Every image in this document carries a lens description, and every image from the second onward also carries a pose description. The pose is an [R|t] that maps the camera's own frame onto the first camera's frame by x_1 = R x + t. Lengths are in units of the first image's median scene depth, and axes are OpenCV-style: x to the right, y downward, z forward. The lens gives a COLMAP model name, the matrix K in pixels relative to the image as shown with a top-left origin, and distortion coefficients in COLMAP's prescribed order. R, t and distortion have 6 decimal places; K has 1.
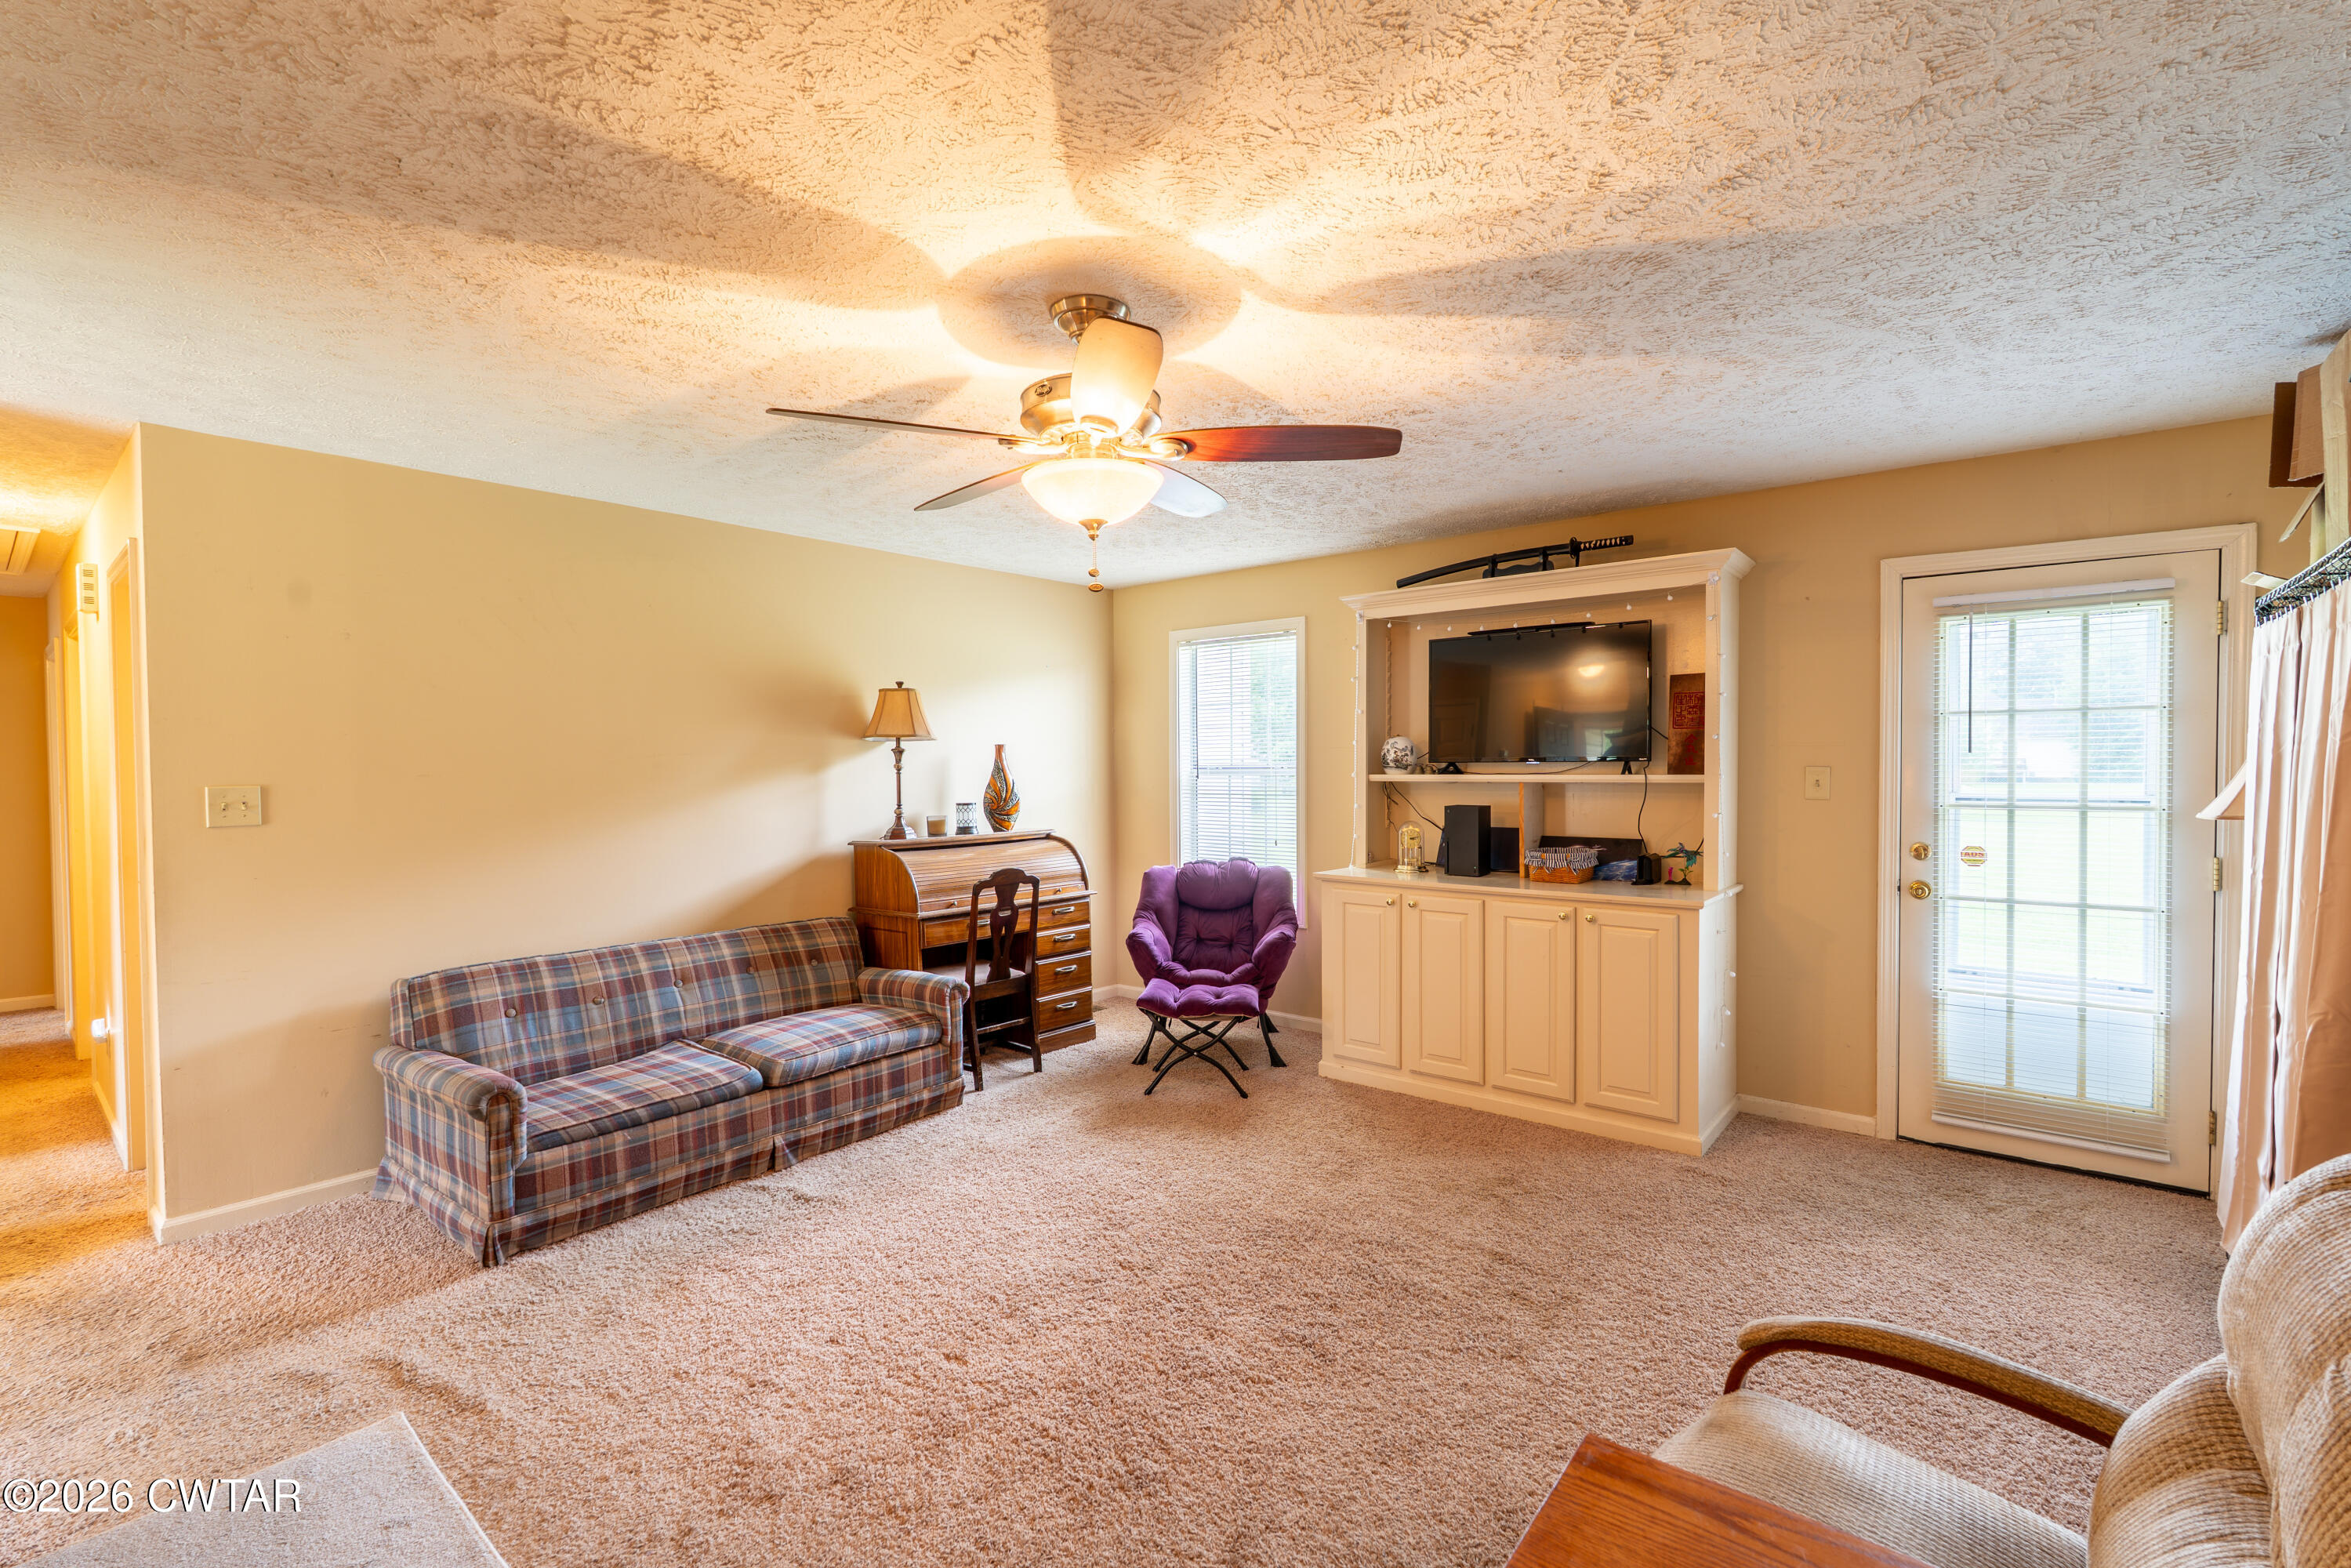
lens RADIAL K [[1033.8, 0, 1175.5], [0, 1033.8, 784.0], [0, 0, 1]] dist [-0.003168, 0.000280]
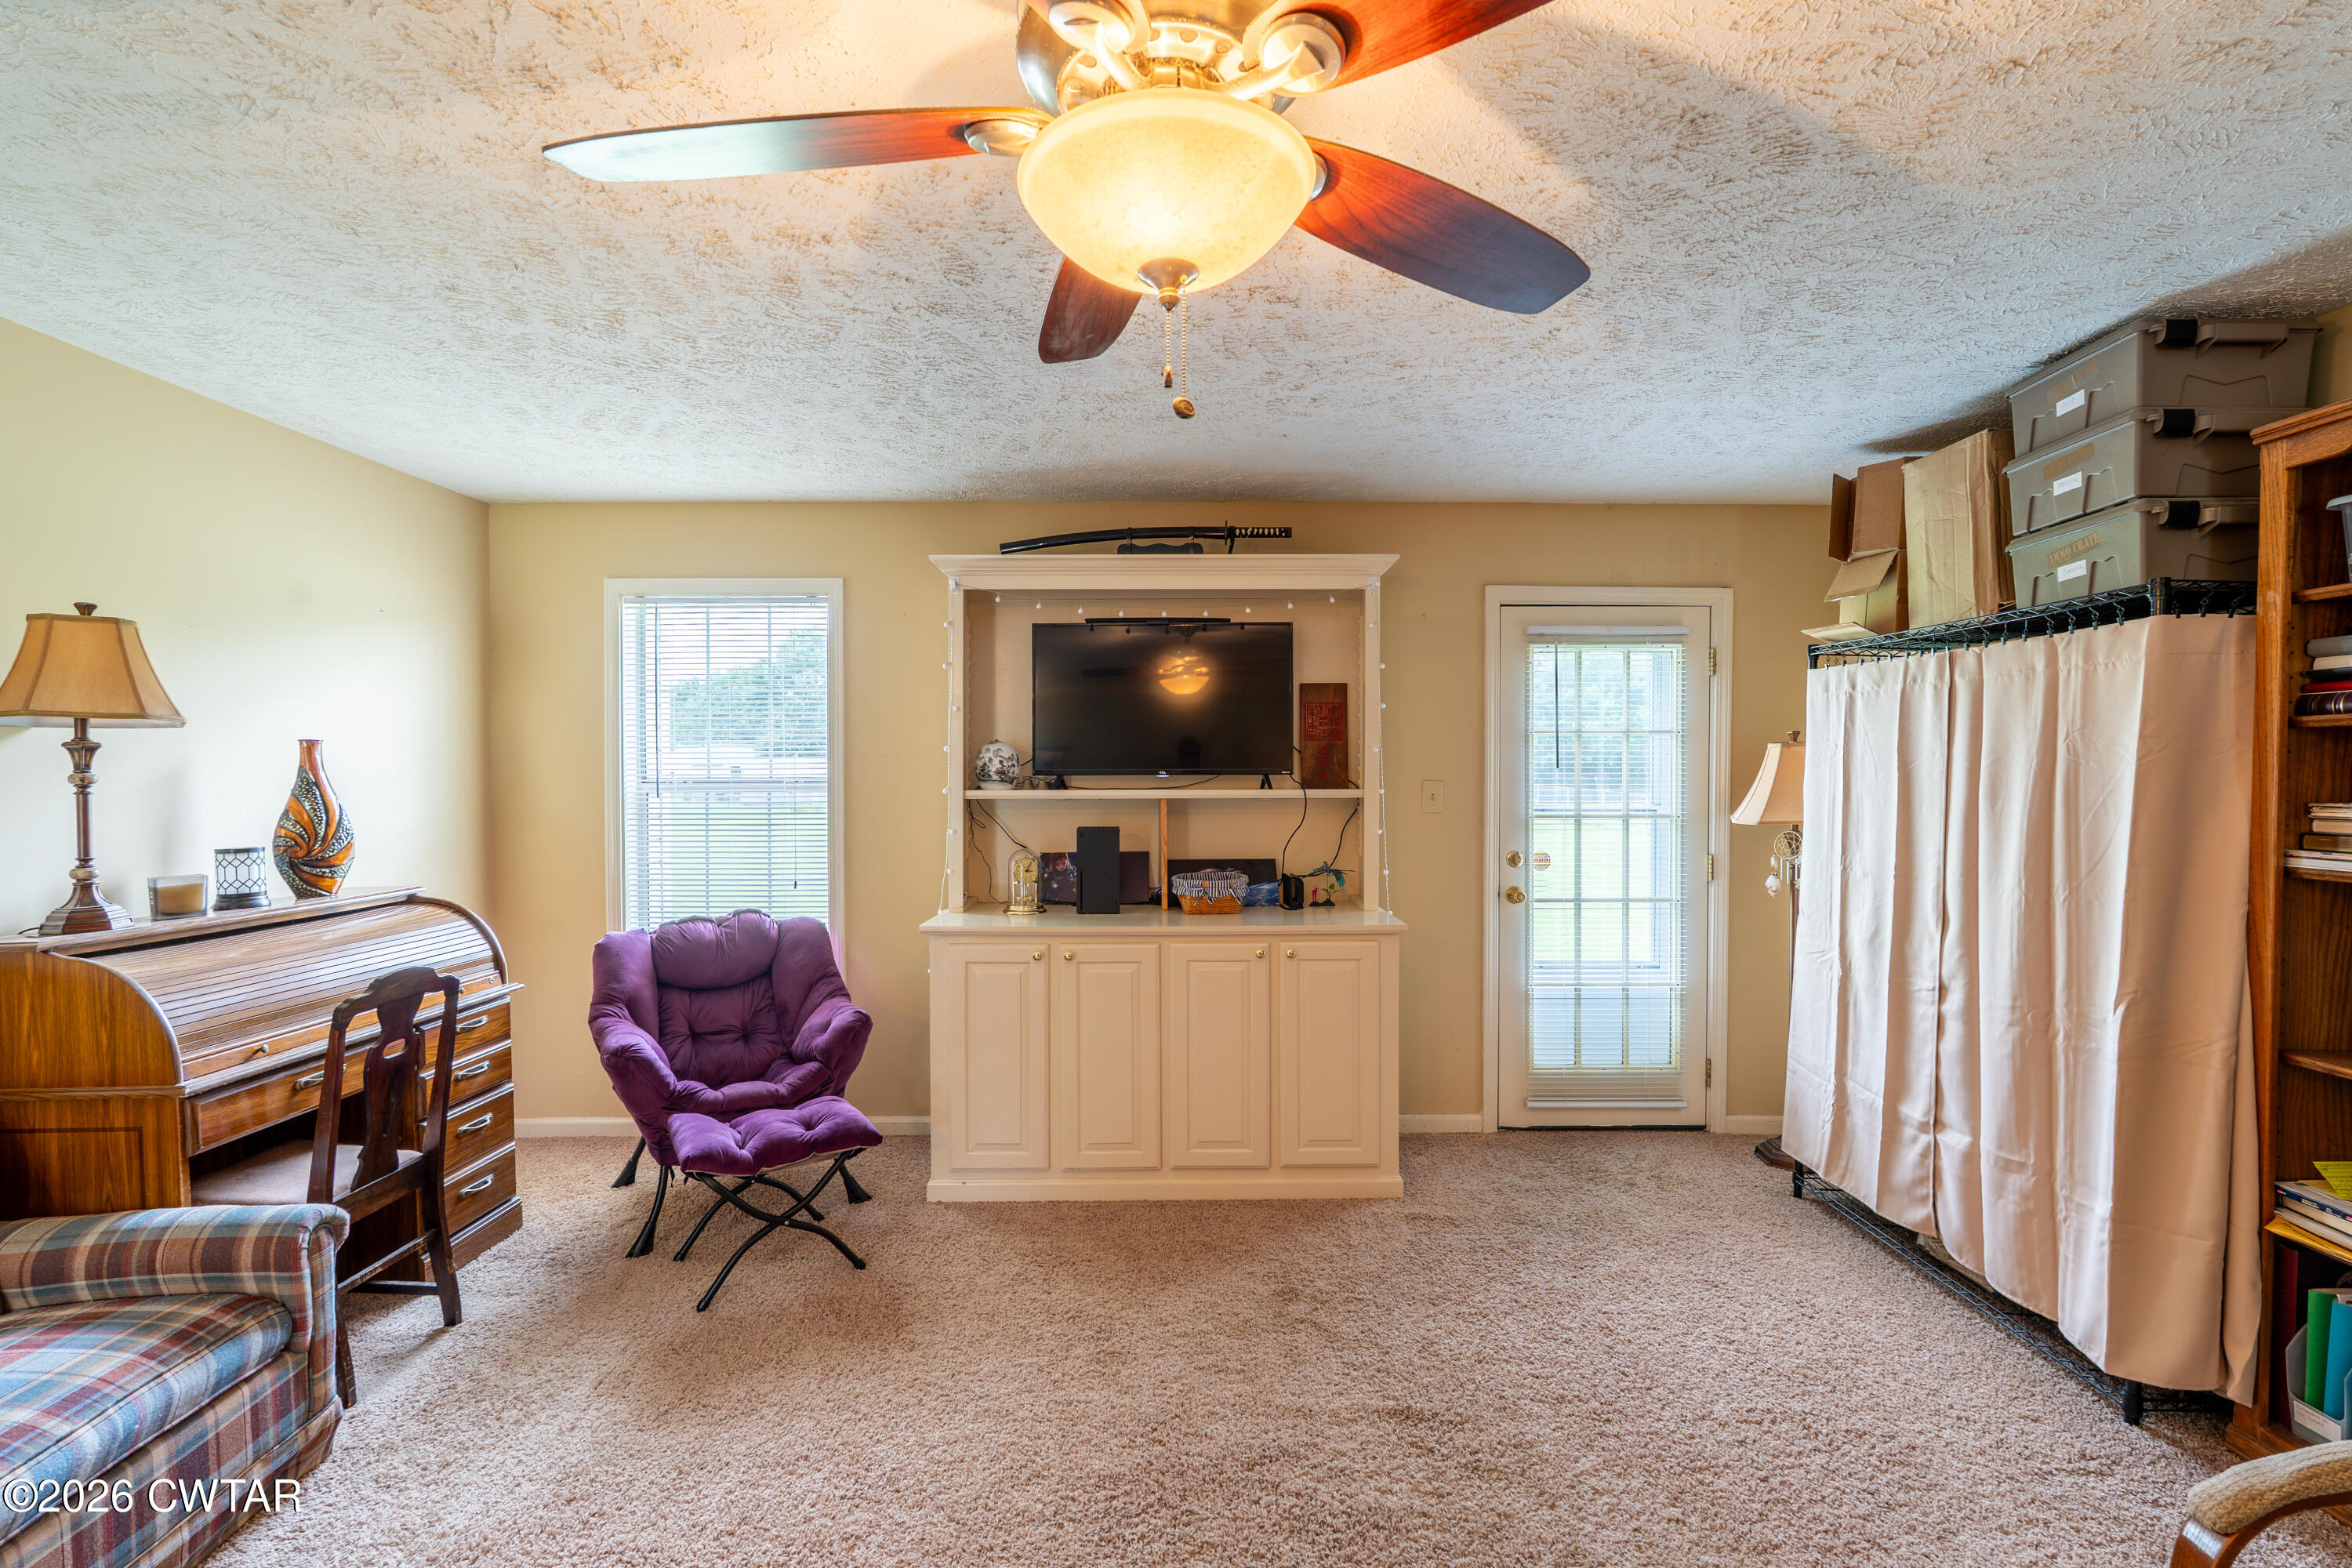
lens RADIAL K [[1034.2, 0, 1176.0], [0, 1034.2, 784.0], [0, 0, 1]] dist [-0.003168, 0.000280]
pose [[0.765015, -0.001621, 0.644011, -0.216065], [0.009310, 0.999920, -0.008542, -0.006728], [-0.643945, 0.012530, 0.764969, 0.352808]]
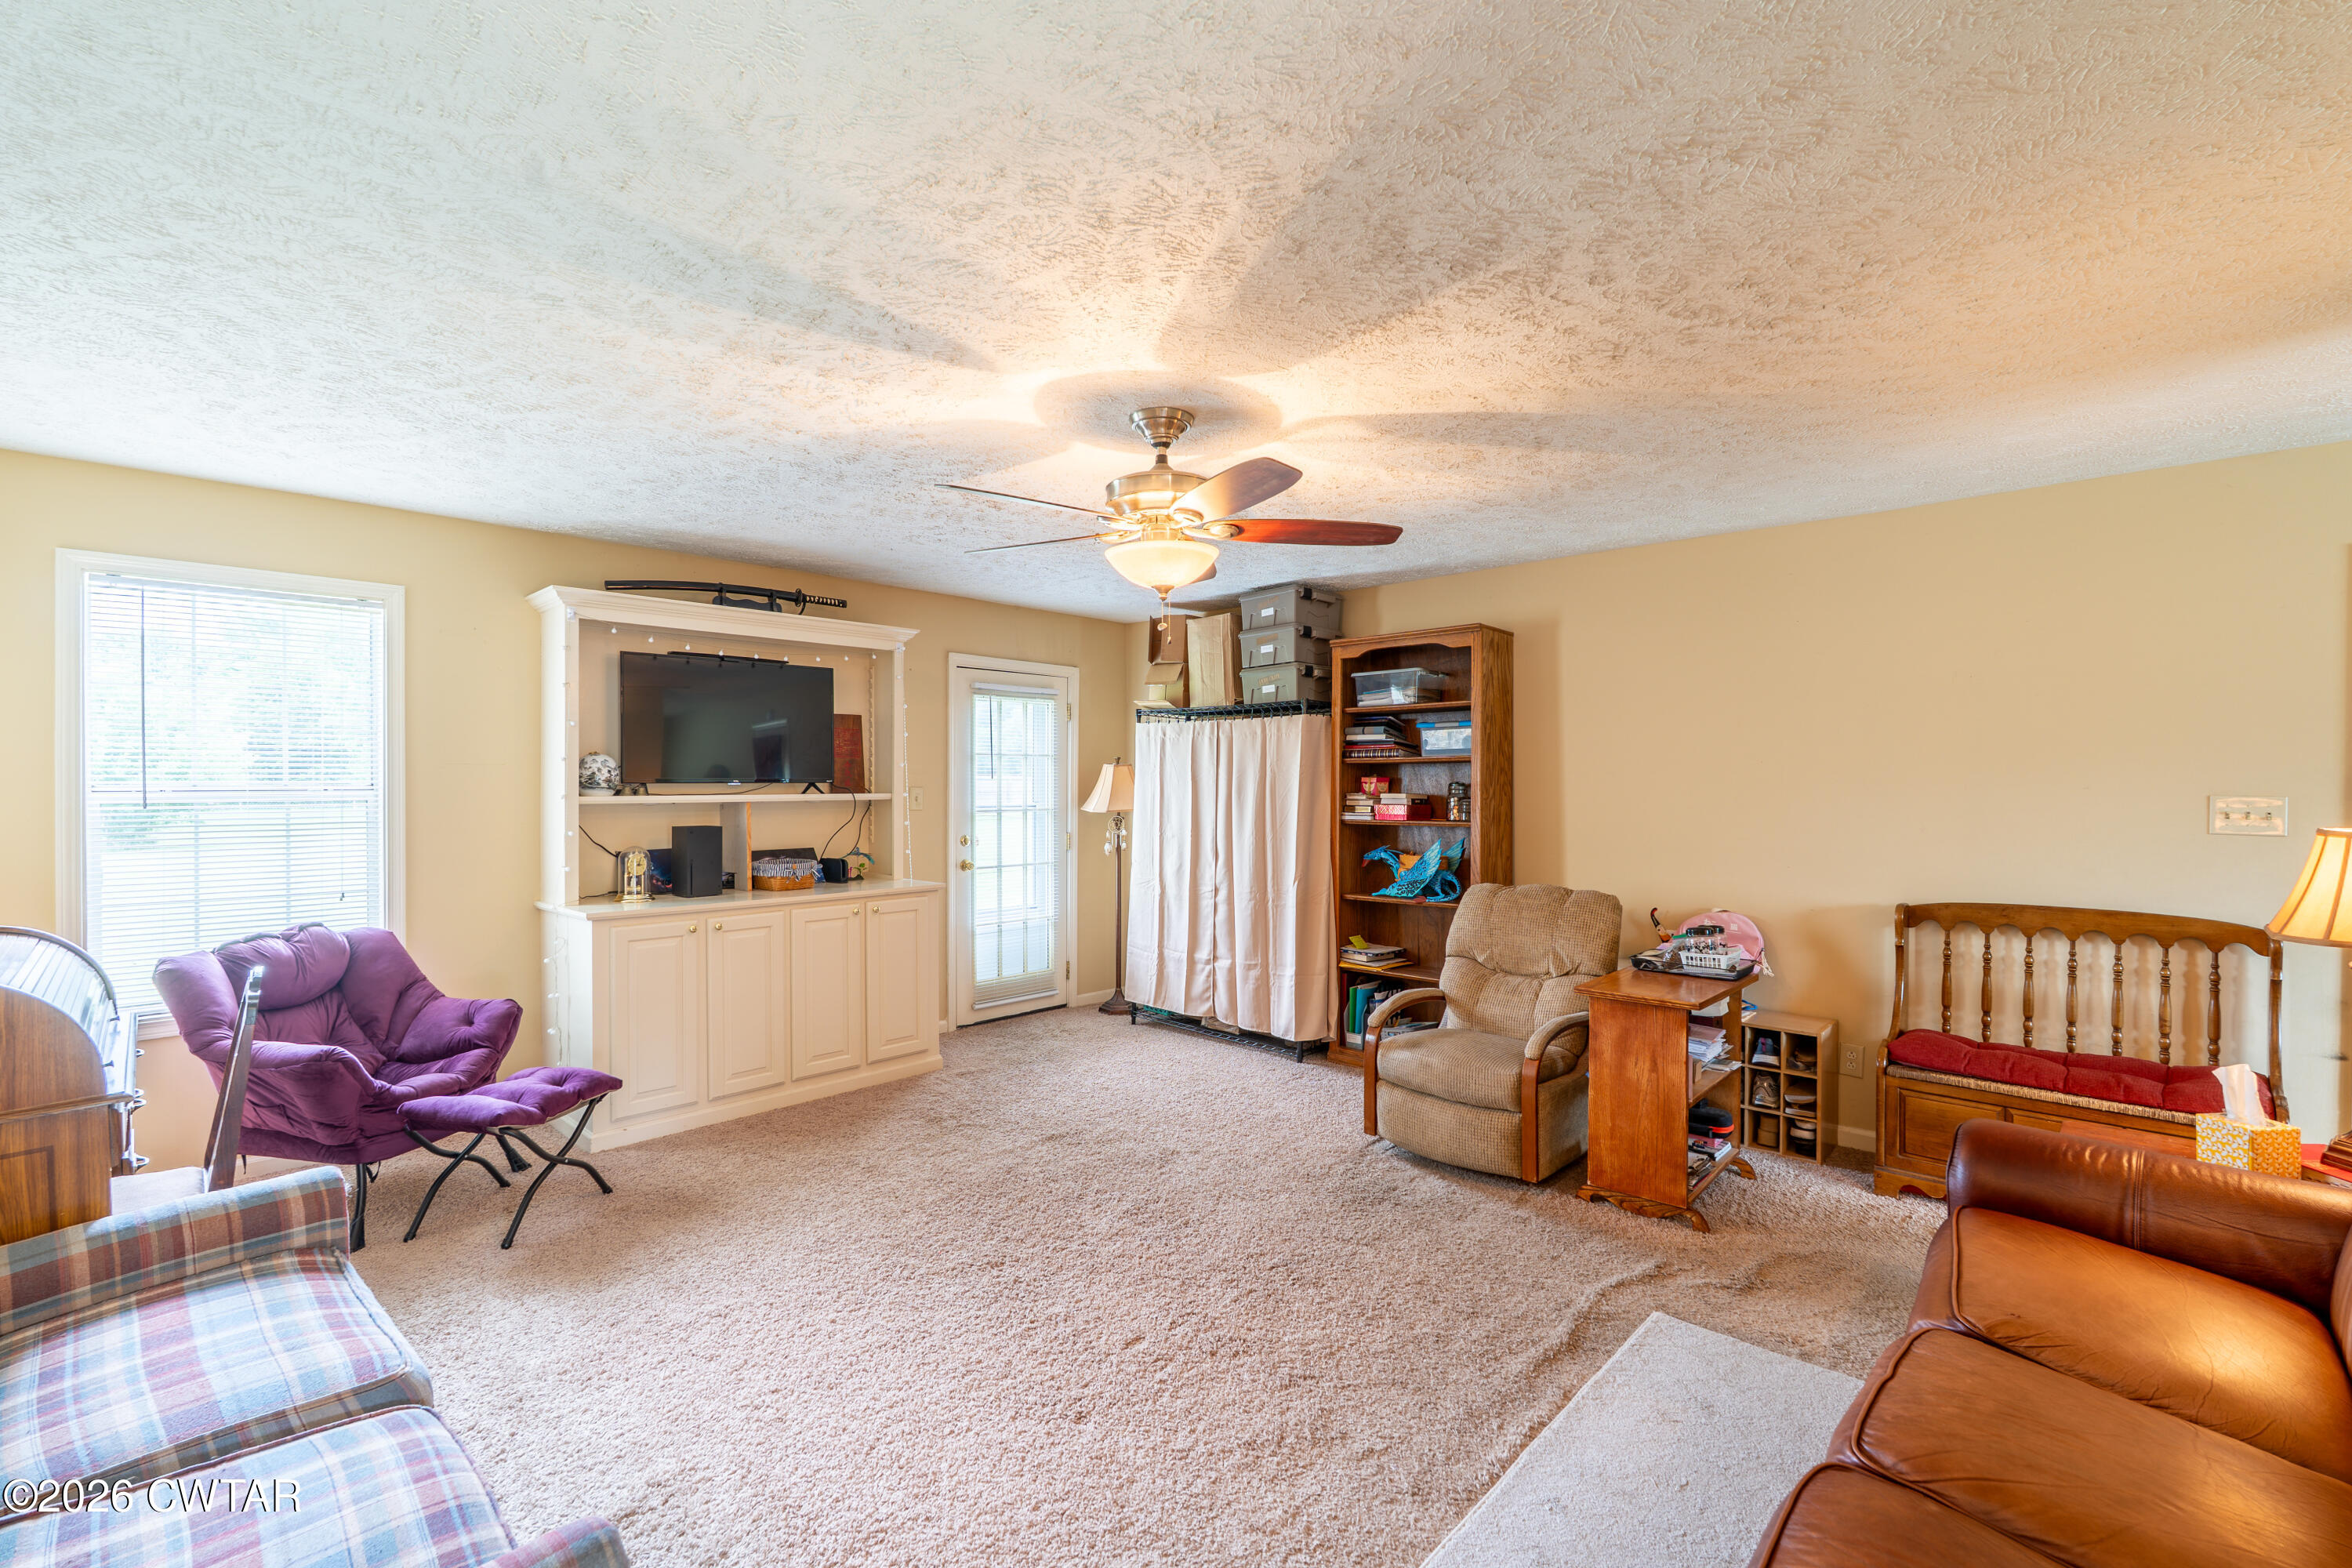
lens RADIAL K [[1034.2, 0, 1176.0], [0, 1034.2, 784.0], [0, 0, 1]] dist [-0.003168, 0.000280]
pose [[0.063932, 0.005753, 0.997938, -0.735614], [0.020531, 0.999764, -0.007079, -0.003572], [-0.997743, 0.020941, 0.063799, 0.507627]]
